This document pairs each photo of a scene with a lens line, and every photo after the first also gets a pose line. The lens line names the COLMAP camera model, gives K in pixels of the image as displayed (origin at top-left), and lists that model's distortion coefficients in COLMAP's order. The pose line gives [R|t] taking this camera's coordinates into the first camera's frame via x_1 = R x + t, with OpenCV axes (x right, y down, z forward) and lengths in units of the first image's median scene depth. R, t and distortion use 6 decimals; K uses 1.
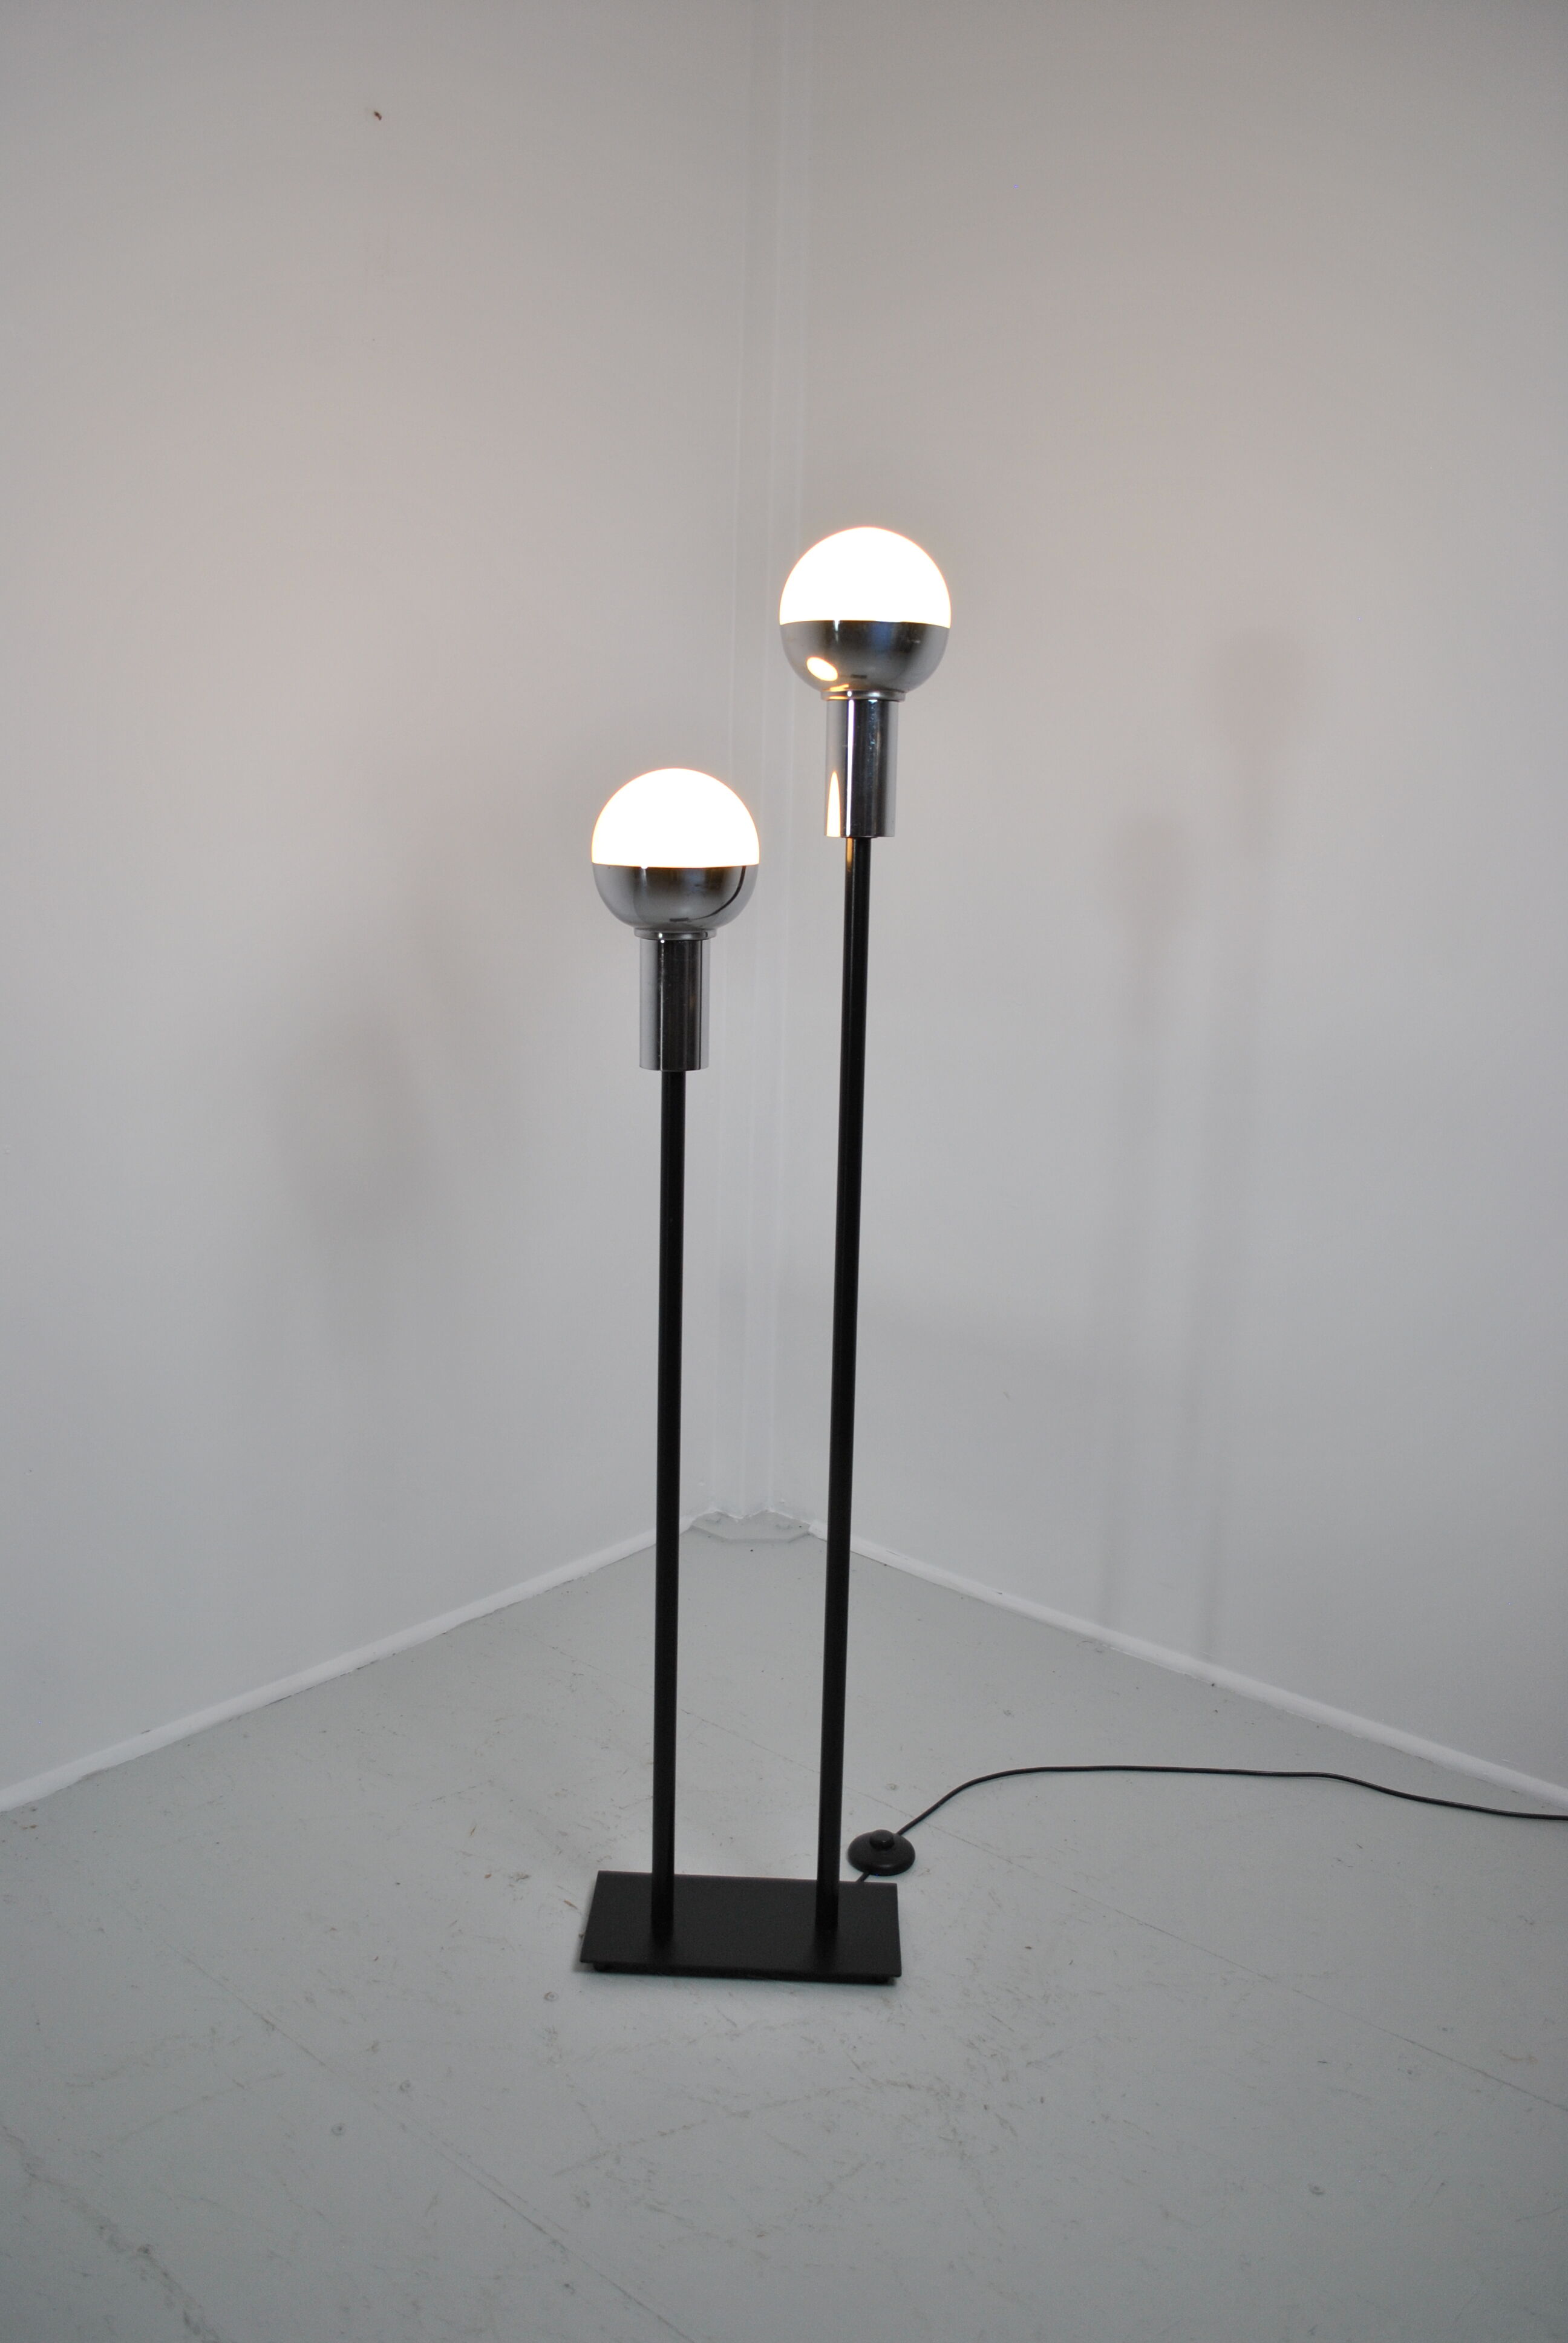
lens RADIAL K [[1896.5, 0, 784.0], [0, 1896.5, 1171.5], [0, 0, 1]] dist [-0.085938, 0.002248]
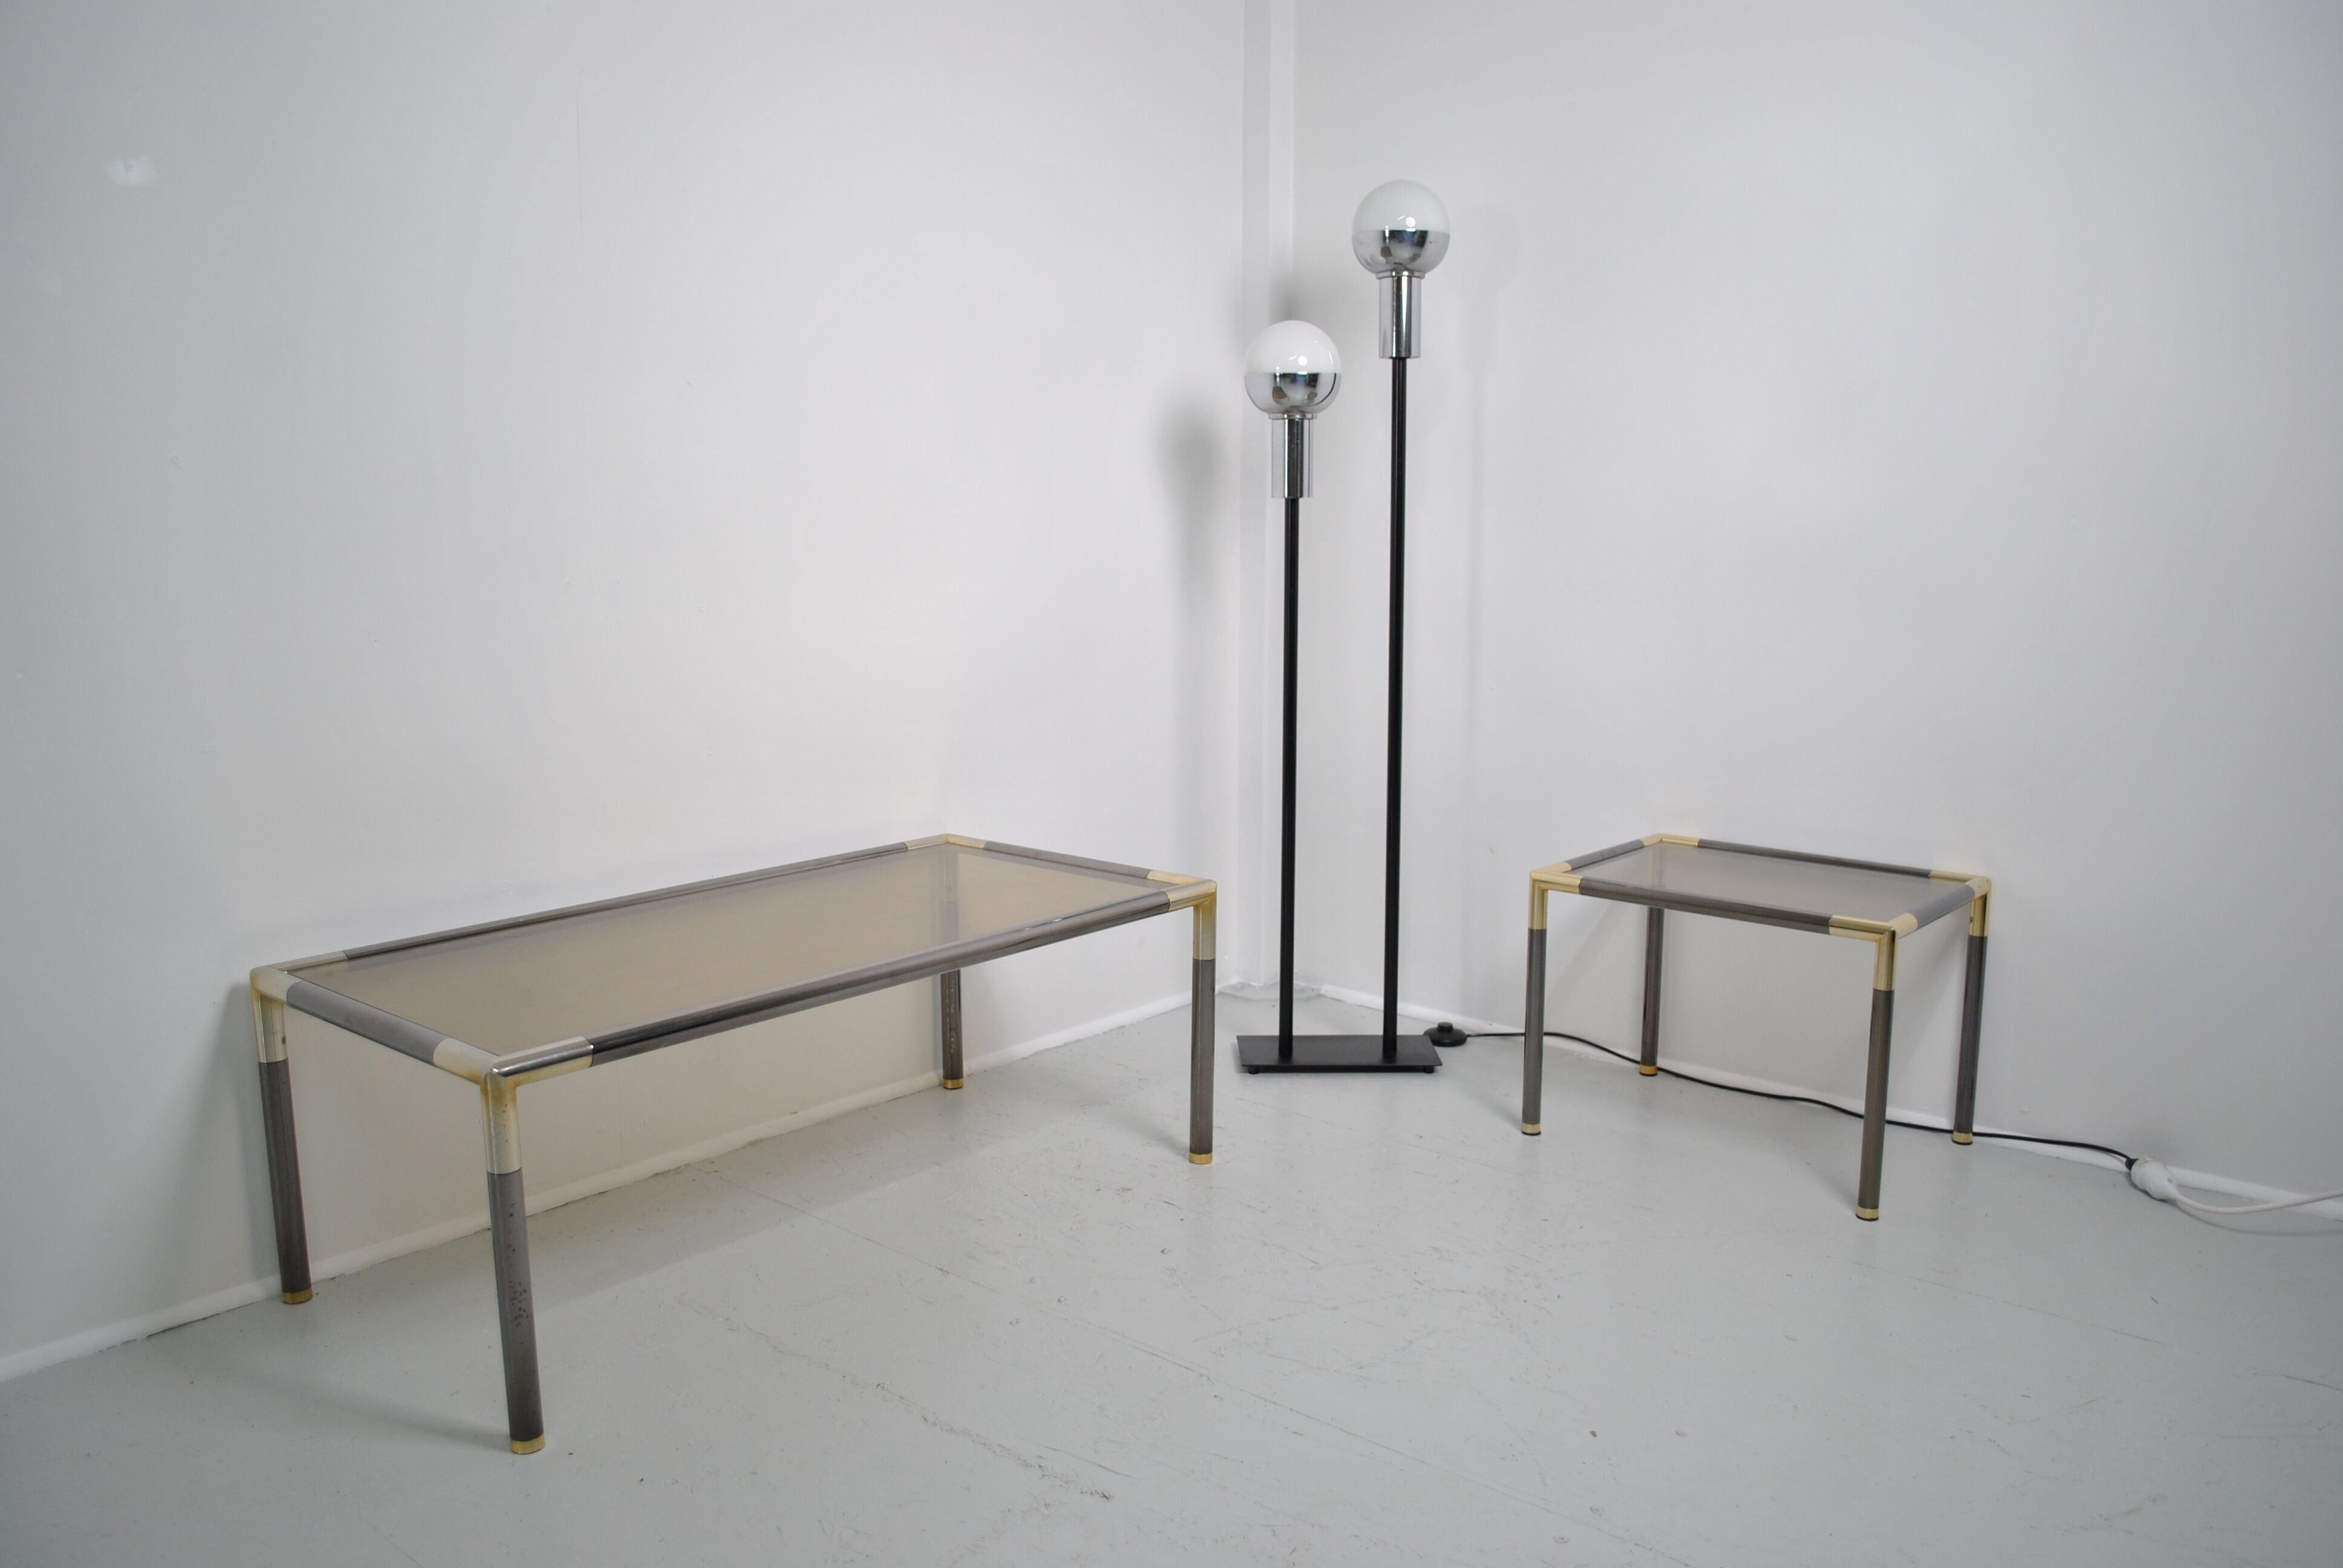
lens RADIAL K [[1896.5, 0, 1171.5], [0, 1896.5, 784.0], [0, 0, 1]] dist [-0.085938, 0.002248]
pose [[0.999596, -0.026190, -0.011014, -0.099428], [0.025488, 0.997894, -0.059640, 0.206845], [0.012553, 0.059335, 0.998159, -0.273810]]
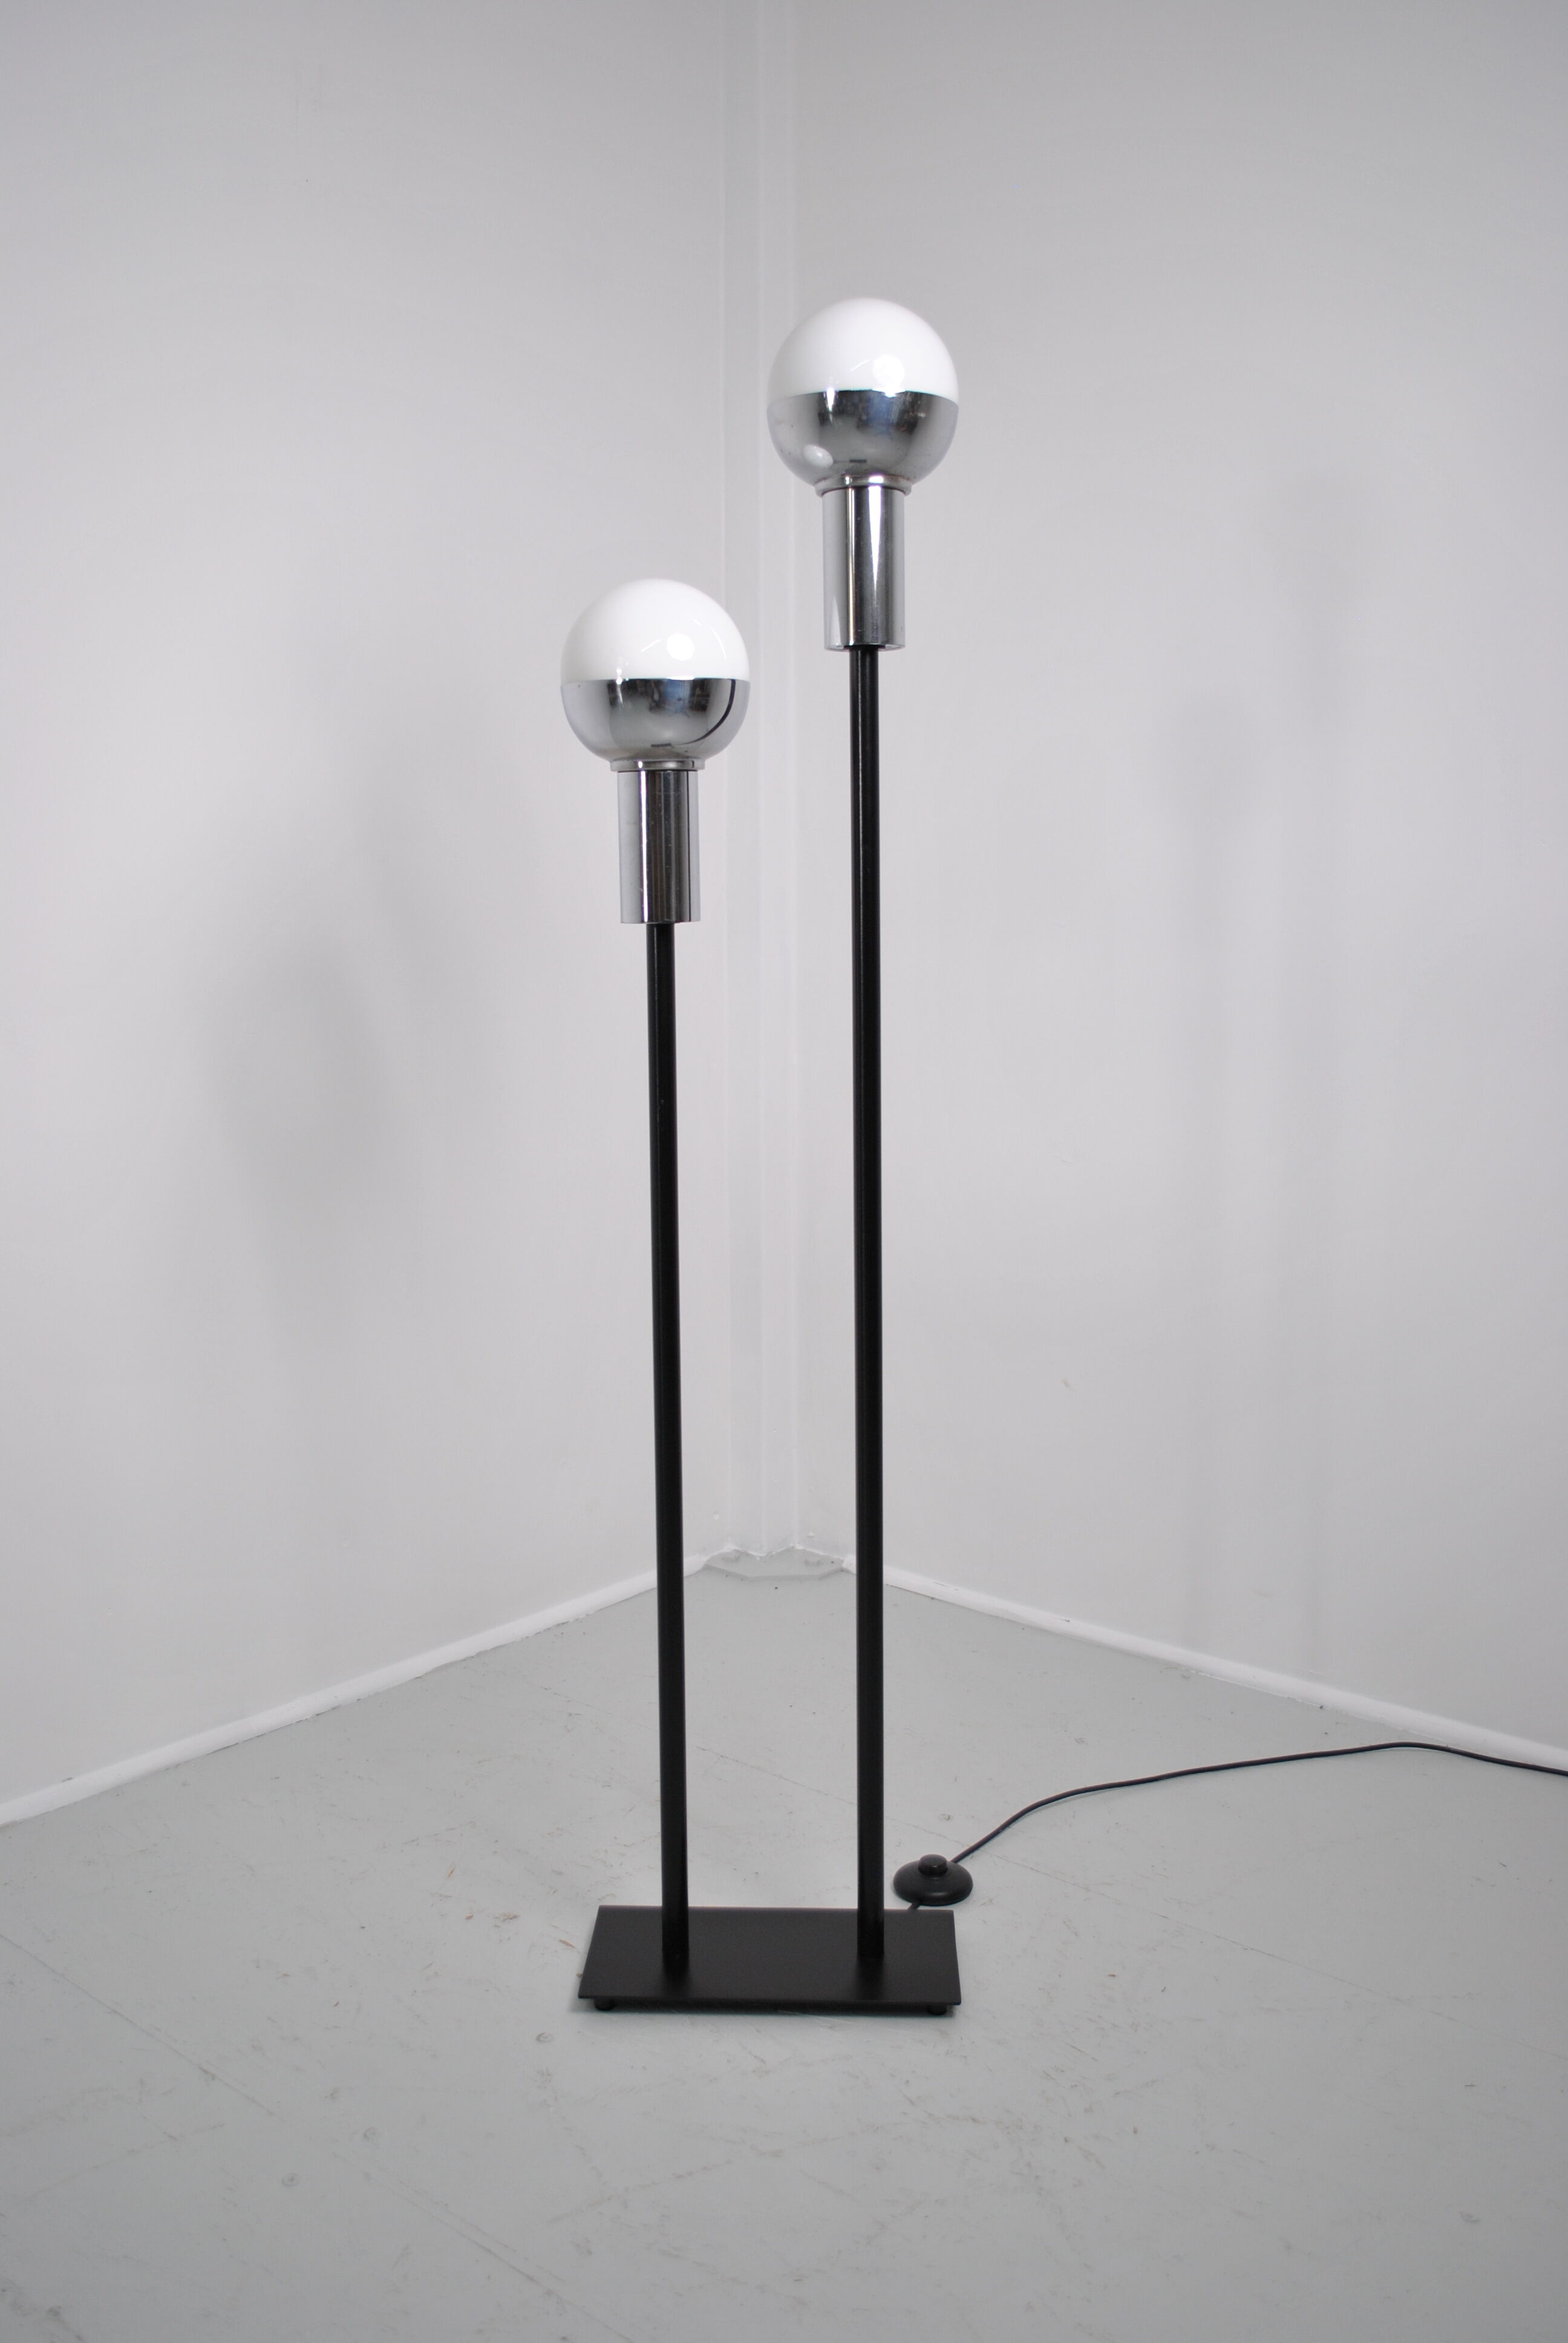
lens RADIAL K [[2173.7, 0, 784.0], [0, 2173.7, 1171.5], [0, 0, 1]] dist [-0.077244, 0.004372]
pose [[0.999451, -0.030922, -0.011936, 0.006508], [0.030083, 0.997428, -0.065049, 0.119669], [0.013916, 0.064655, 0.997811, 0.012018]]
